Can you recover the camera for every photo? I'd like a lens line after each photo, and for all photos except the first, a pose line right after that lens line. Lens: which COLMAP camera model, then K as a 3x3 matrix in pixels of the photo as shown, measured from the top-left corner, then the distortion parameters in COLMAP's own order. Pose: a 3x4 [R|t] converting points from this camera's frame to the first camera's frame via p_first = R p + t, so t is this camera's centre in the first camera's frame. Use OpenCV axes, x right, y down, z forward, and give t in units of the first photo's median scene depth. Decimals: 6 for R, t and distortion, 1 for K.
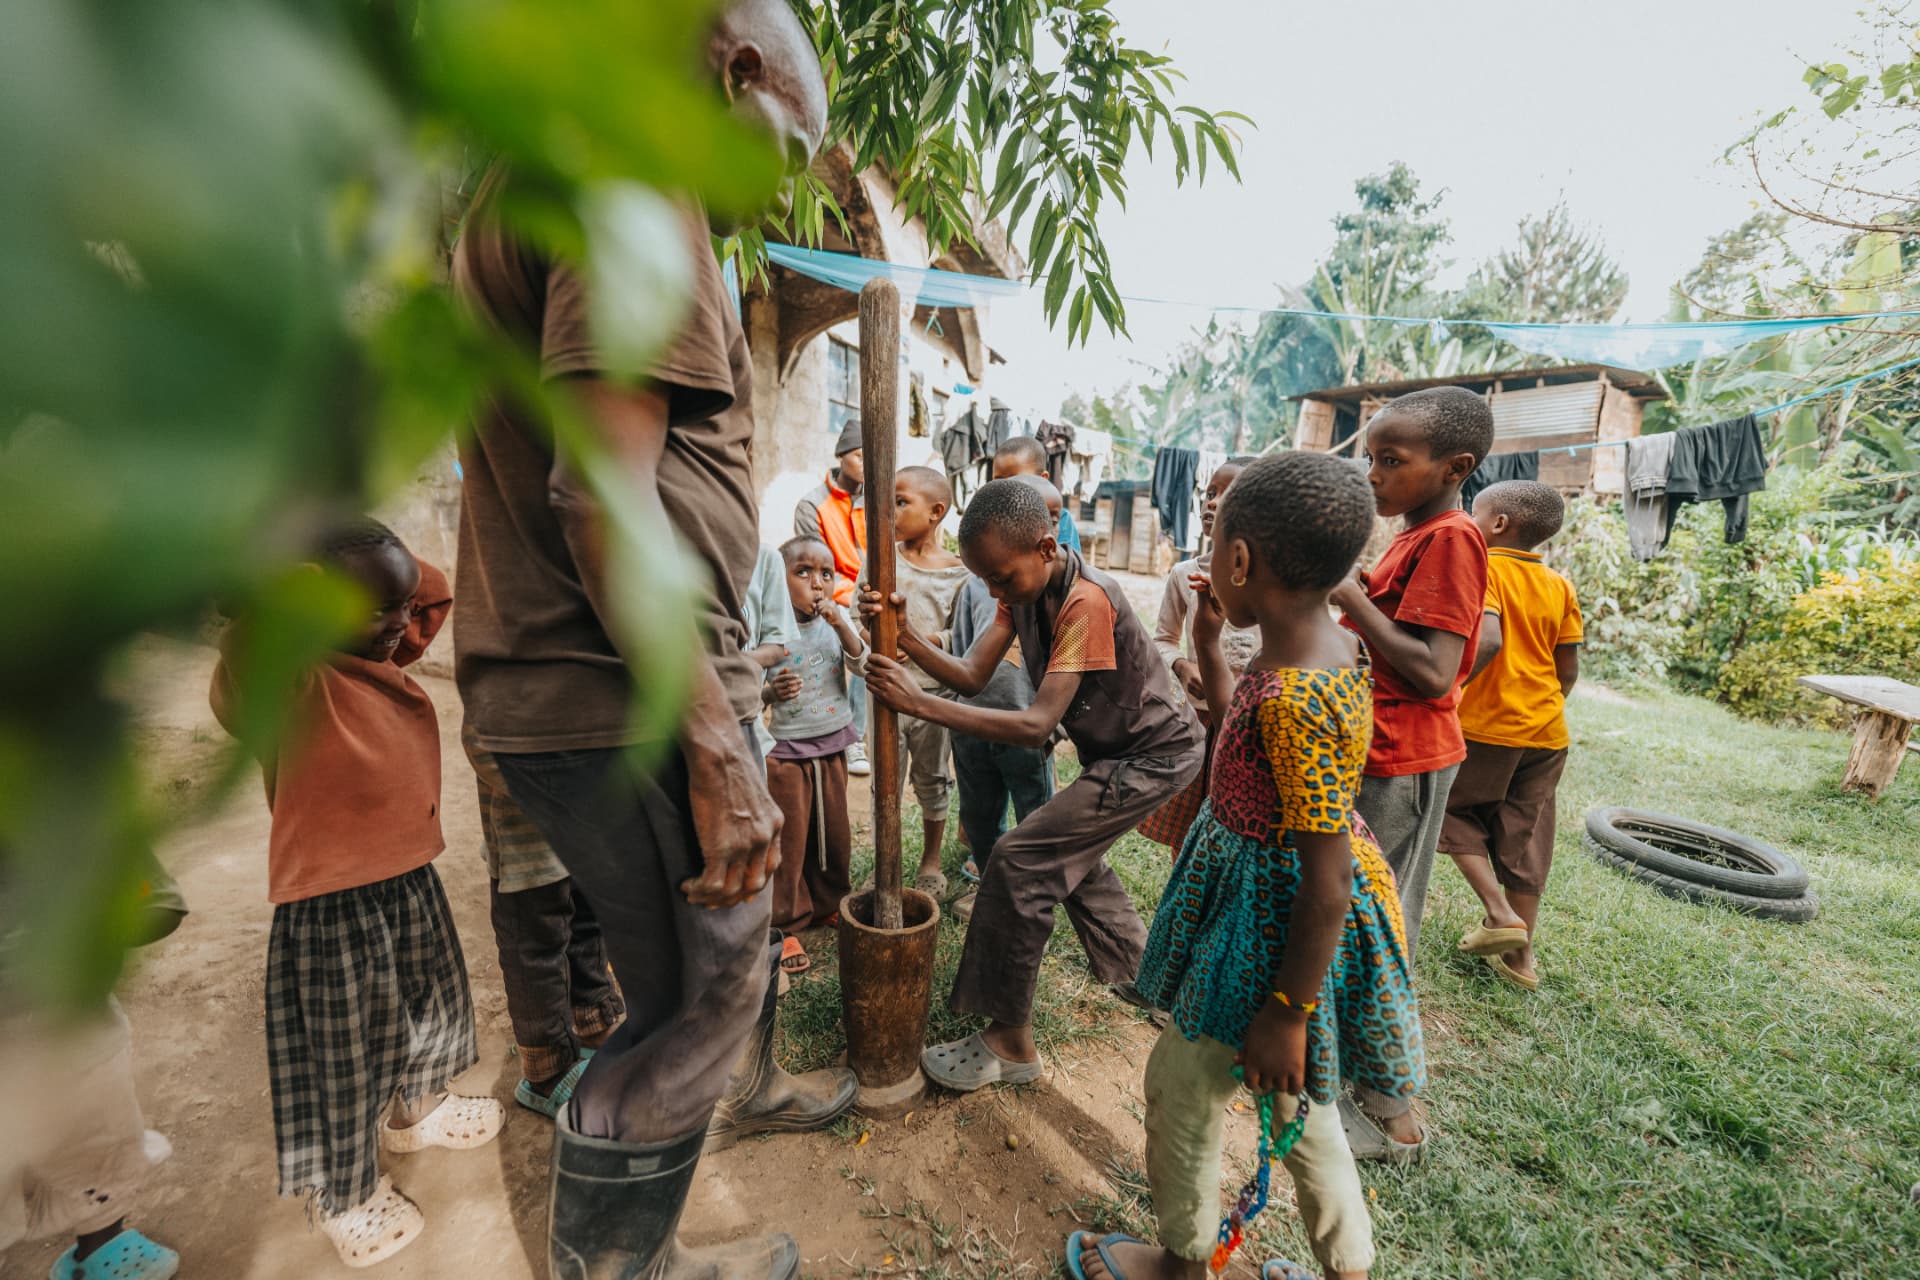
lens RADIAL K [[780.3, 0, 952.8], [0, 780.3, 633.6], [0, 0, 1]] dist [-0.006741, 0.000162]
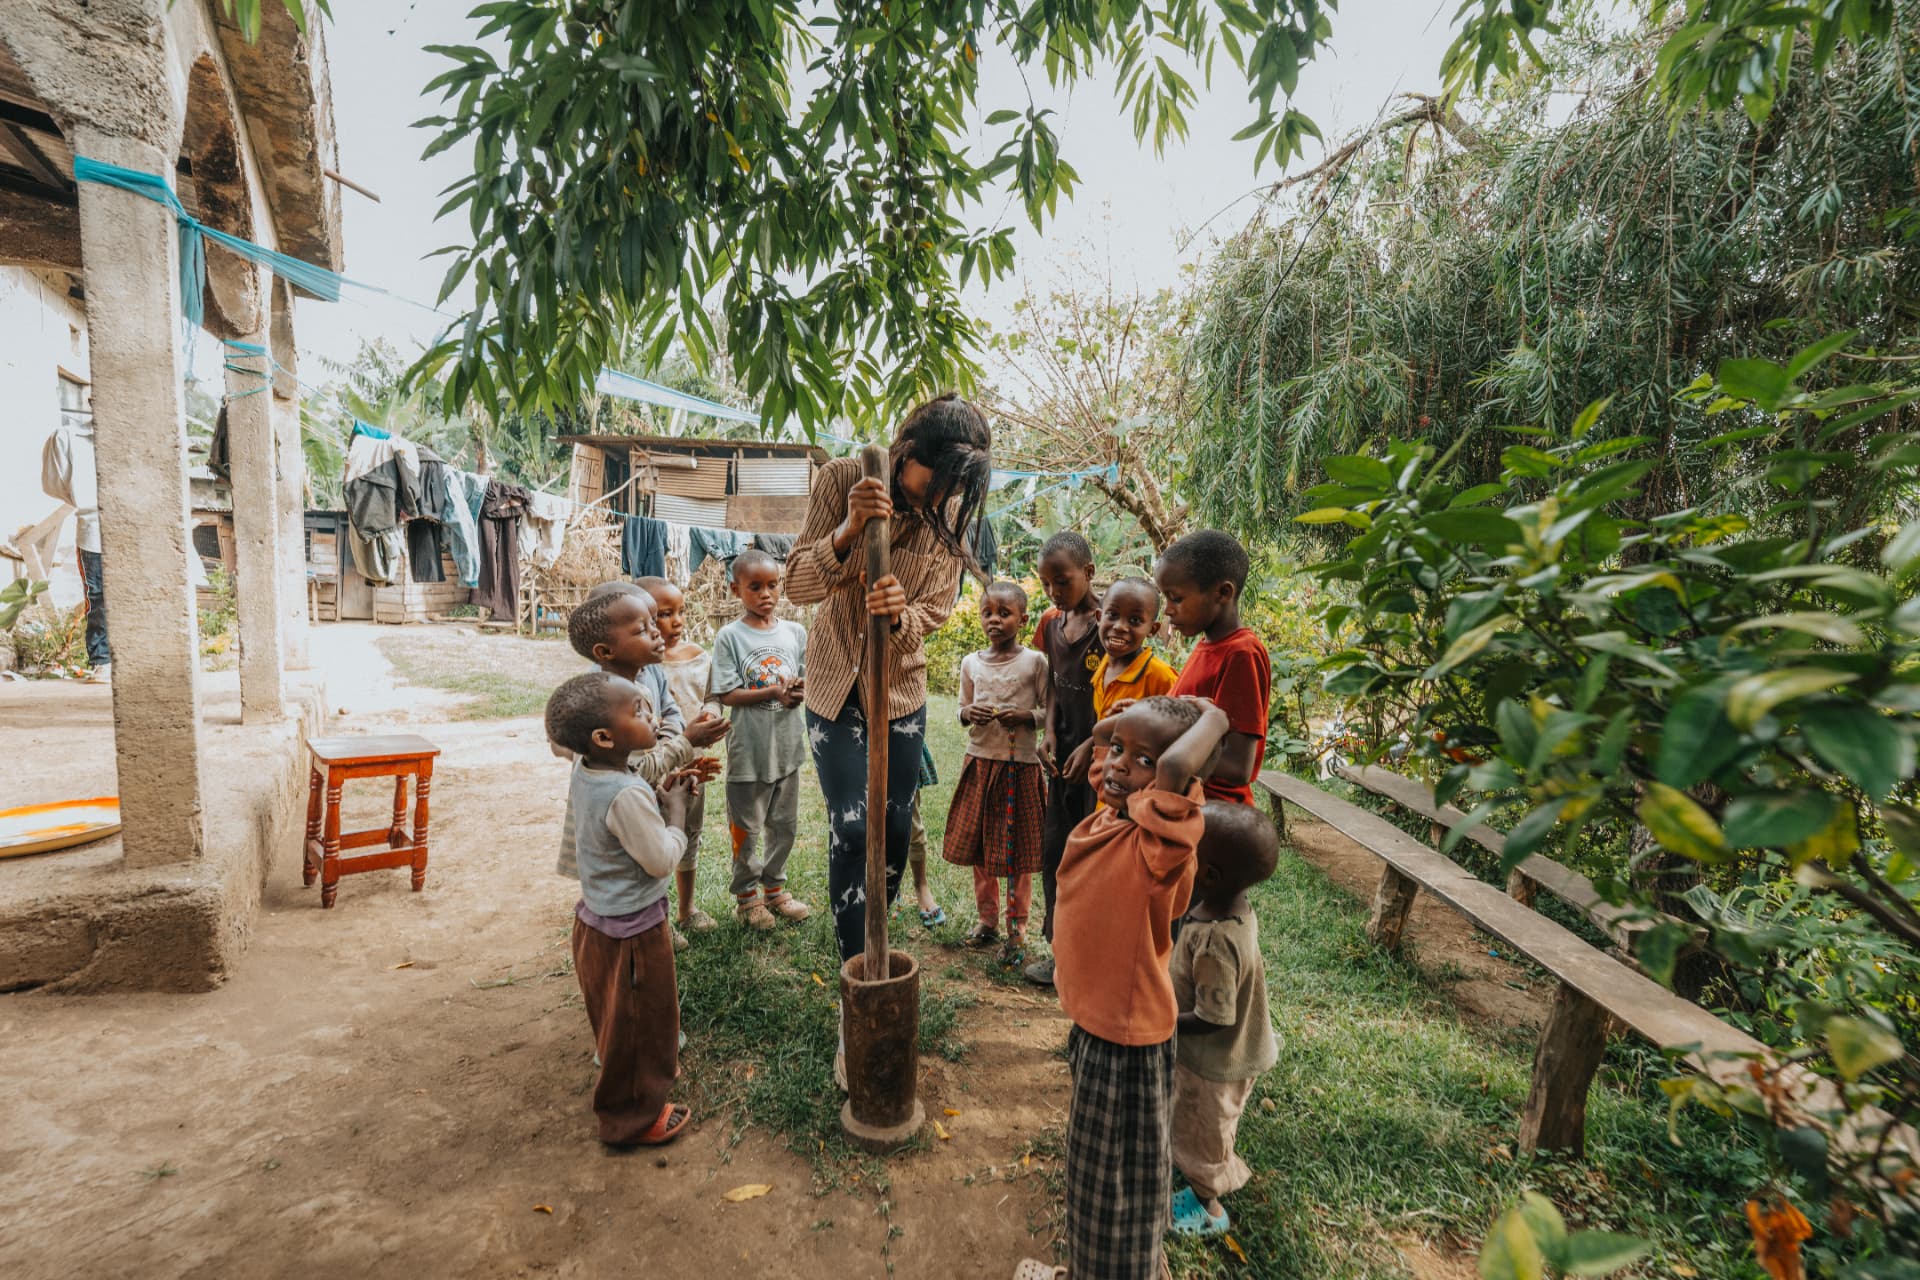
lens RADIAL K [[780.3, 0, 952.8], [0, 780.3, 633.6], [0, 0, 1]] dist [-0.006741, 0.000162]
pose [[0.576316, -0.082728, 0.813029, -0.310062], [0.109901, 0.993672, 0.023206, -0.061994], [-0.809803, 0.075979, 0.581761, 0.079621]]
